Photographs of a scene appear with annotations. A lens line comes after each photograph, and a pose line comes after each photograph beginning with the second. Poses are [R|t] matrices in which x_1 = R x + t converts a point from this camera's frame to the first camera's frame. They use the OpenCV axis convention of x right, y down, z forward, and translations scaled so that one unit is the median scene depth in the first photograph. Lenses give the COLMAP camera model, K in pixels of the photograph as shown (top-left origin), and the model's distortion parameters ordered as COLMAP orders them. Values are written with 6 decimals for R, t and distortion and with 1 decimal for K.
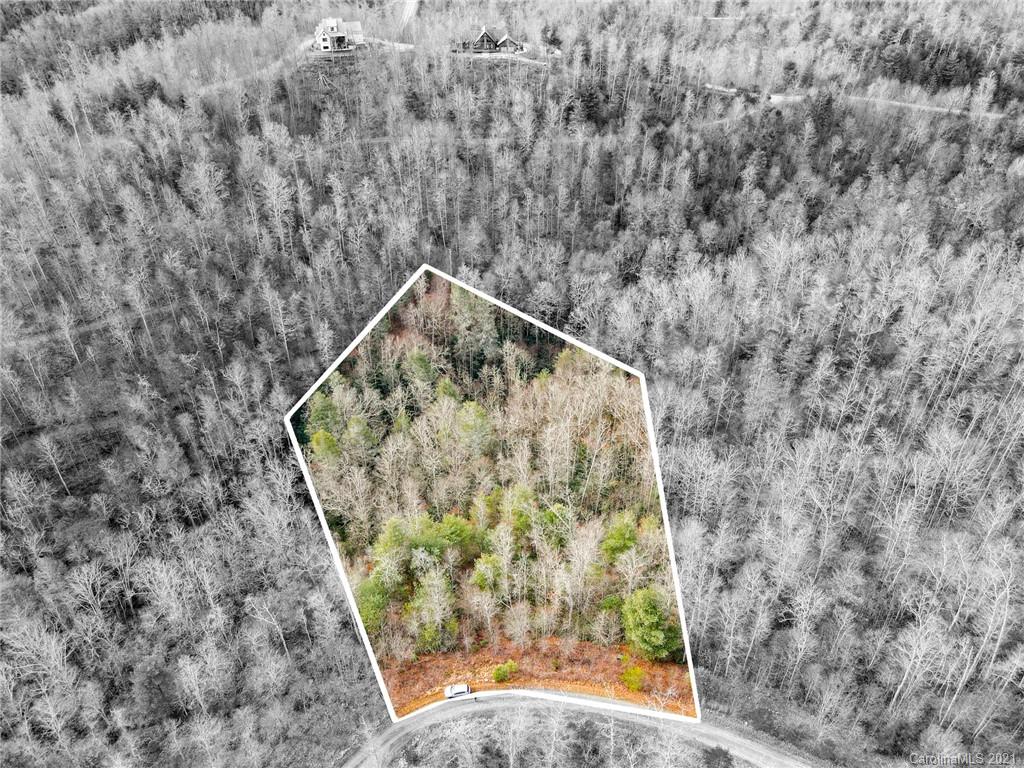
lens RADIAL K [[764.5, 0, 514.0], [0, 764.5, 385.5], [0, 0, 1]] dist [0.024840, -0.014409]
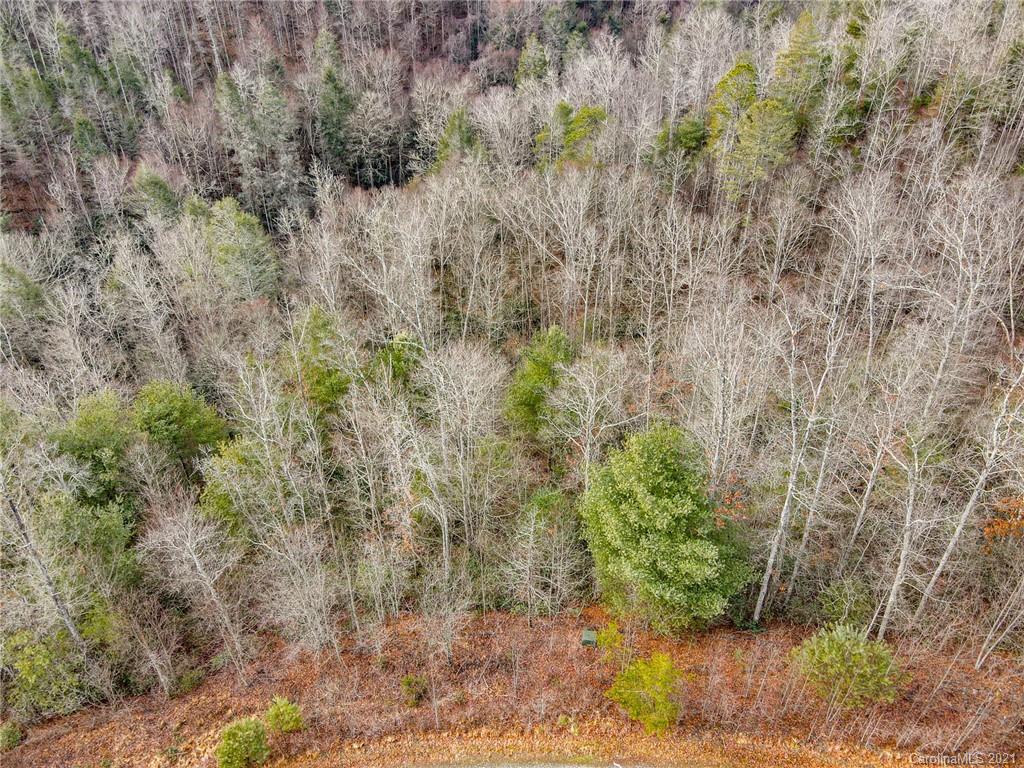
lens RADIAL K [[764.5, 0, 509.7], [0, 764.5, 383.9], [0, 0, 1]] dist [0.024840, -0.014409]
pose [[0.983107, -0.112985, 0.143997, 0.061489], [0.113535, 0.993524, 0.004416, 0.225989], [-0.143563, 0.012008, 0.989568, 0.634985]]
